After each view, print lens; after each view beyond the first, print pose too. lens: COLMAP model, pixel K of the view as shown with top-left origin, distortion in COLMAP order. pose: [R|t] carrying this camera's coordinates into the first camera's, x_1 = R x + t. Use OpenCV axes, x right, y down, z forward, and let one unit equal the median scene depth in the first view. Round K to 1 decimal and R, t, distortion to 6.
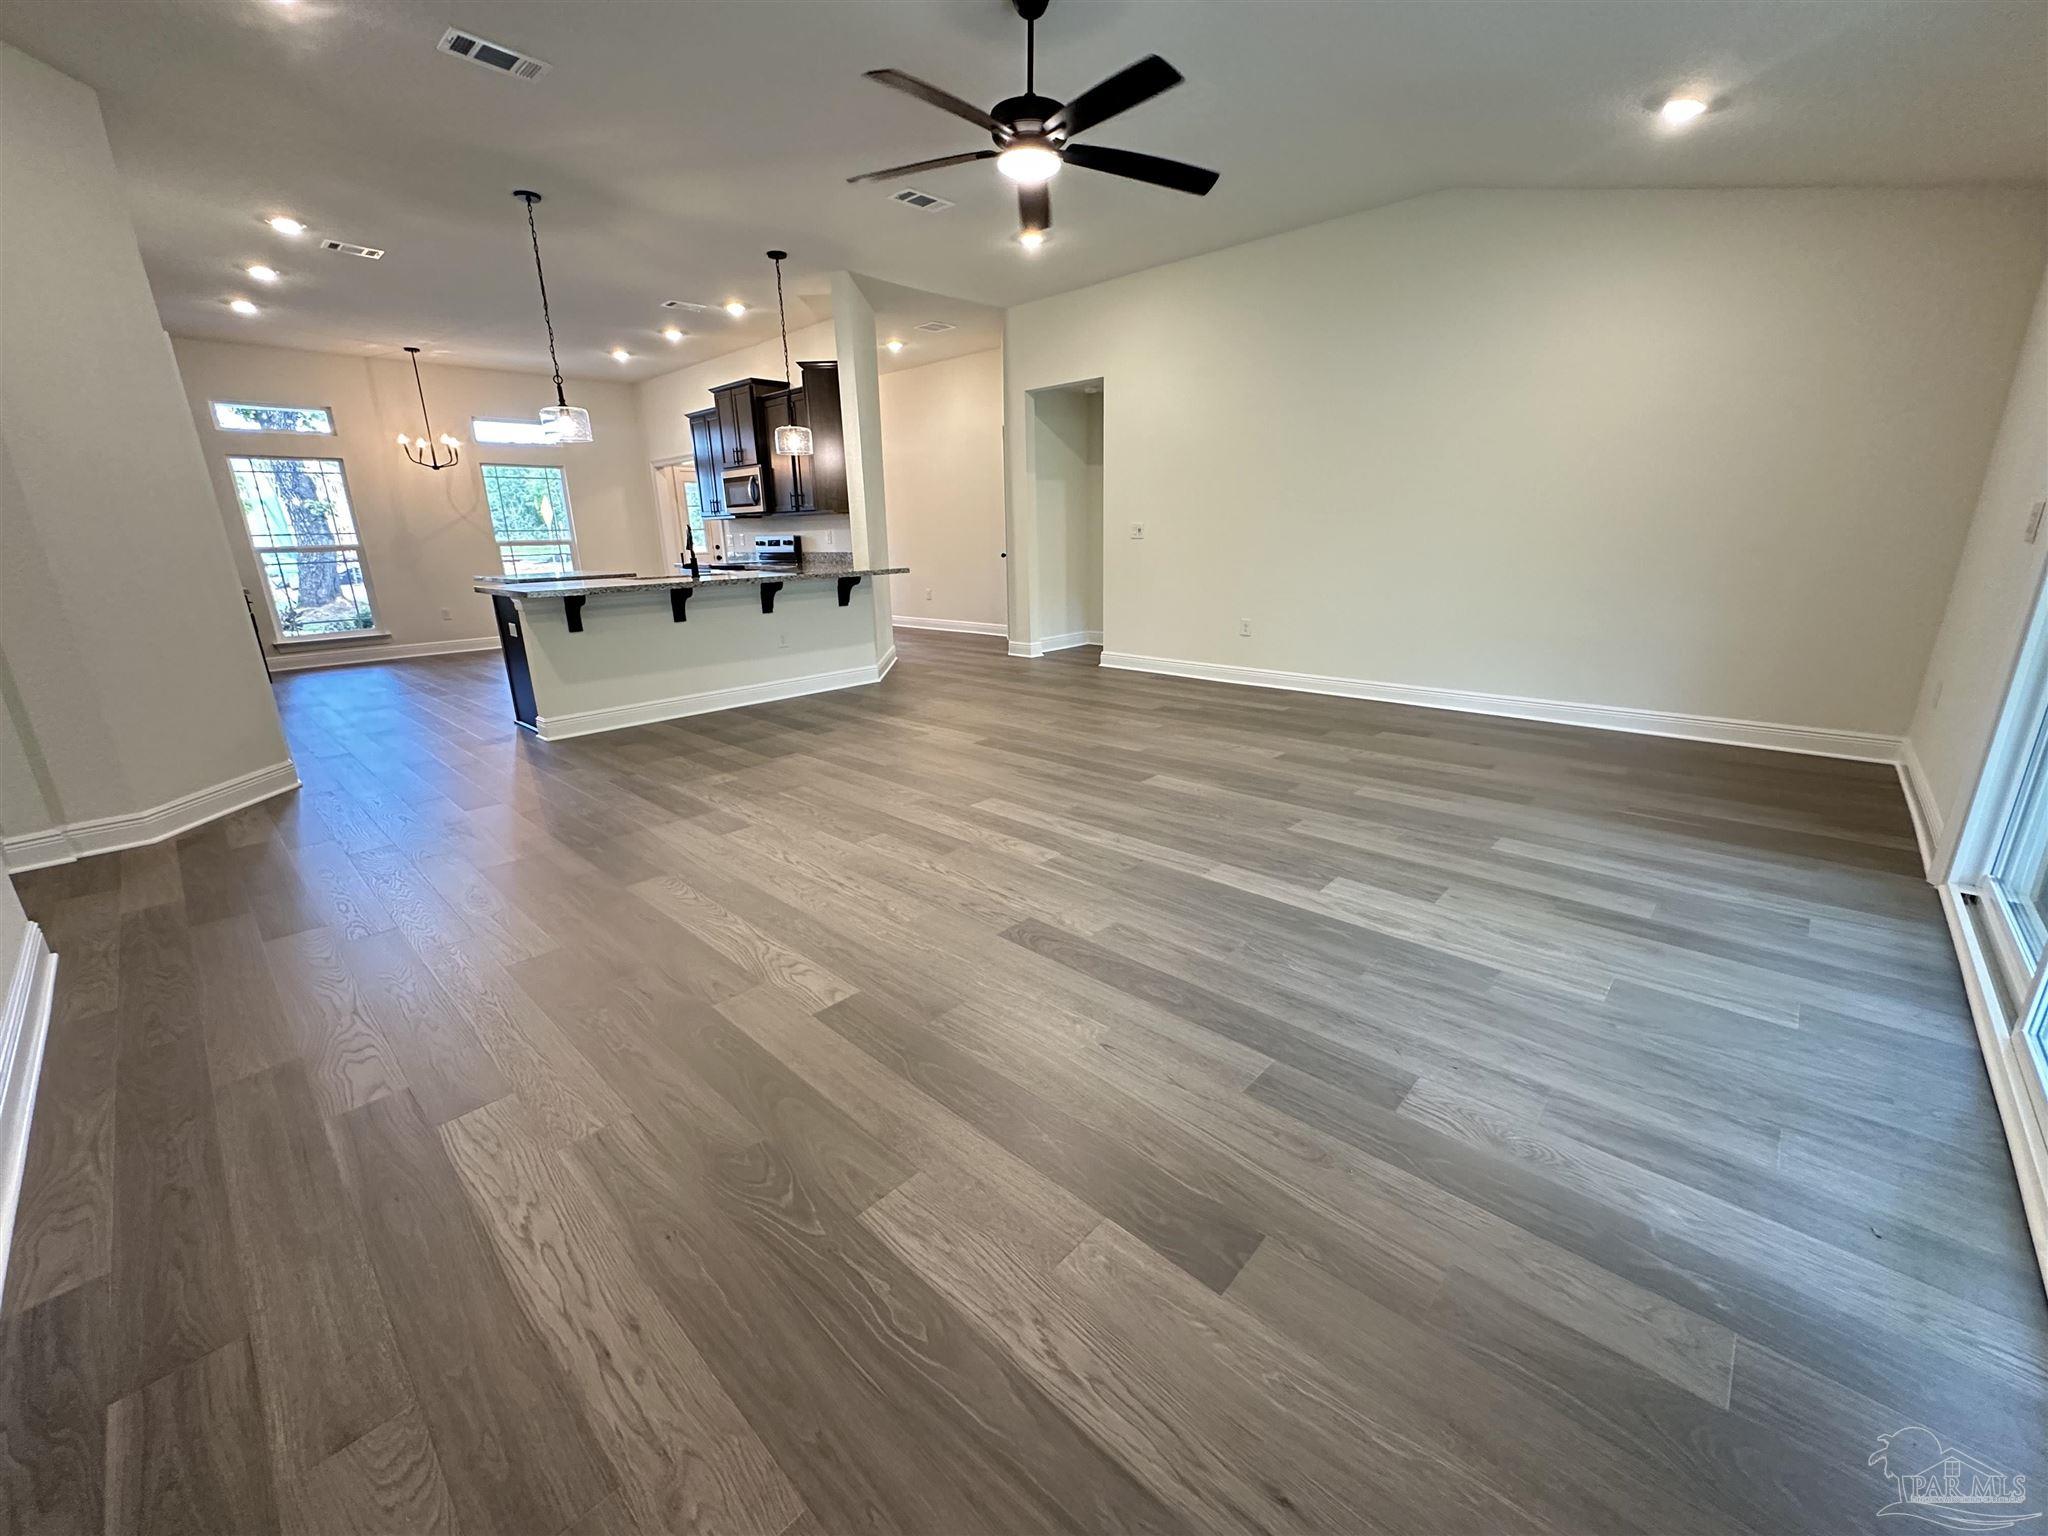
lens RADIAL K [[817.3, 0, 1024.0], [0, 817.3, 768.0], [0, 0, 1]] dist [-0.000826, 0.000229]
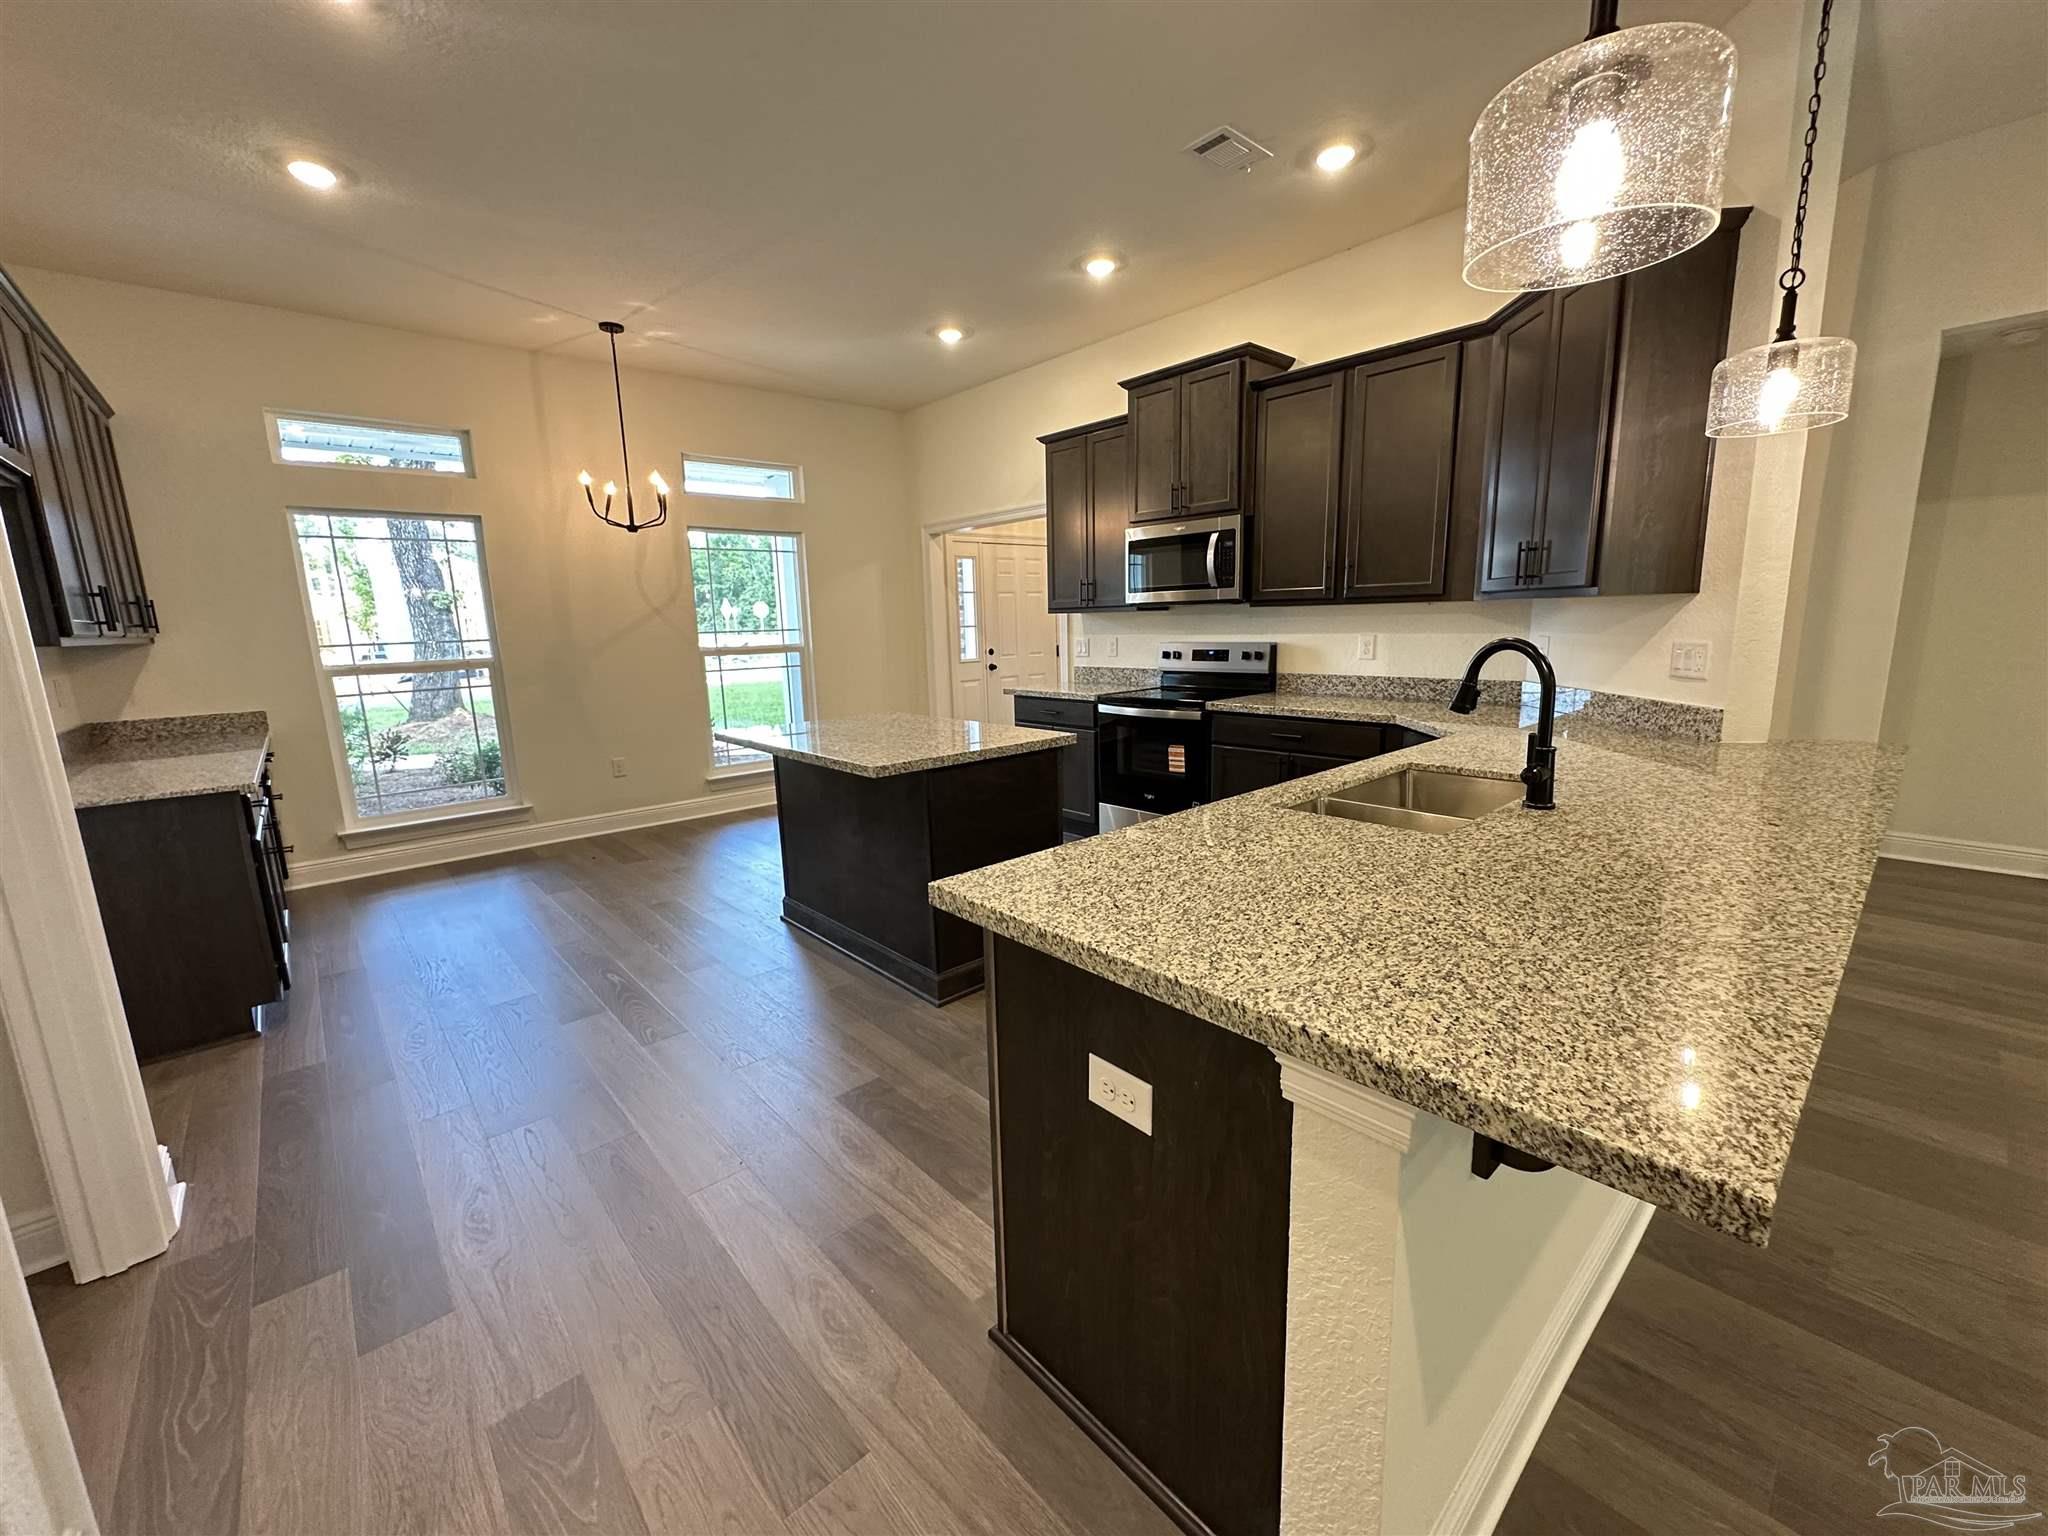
lens RADIAL K [[817.3, 0, 1024.0], [0, 817.3, 768.0], [0, 0, 1]] dist [-0.000826, 0.000229]
pose [[0.996300, 0.009993, -0.085364, -0.380763], [-0.018465, 0.994912, -0.099039, -0.143015], [0.083940, 0.100249, 0.991415, 0.453501]]
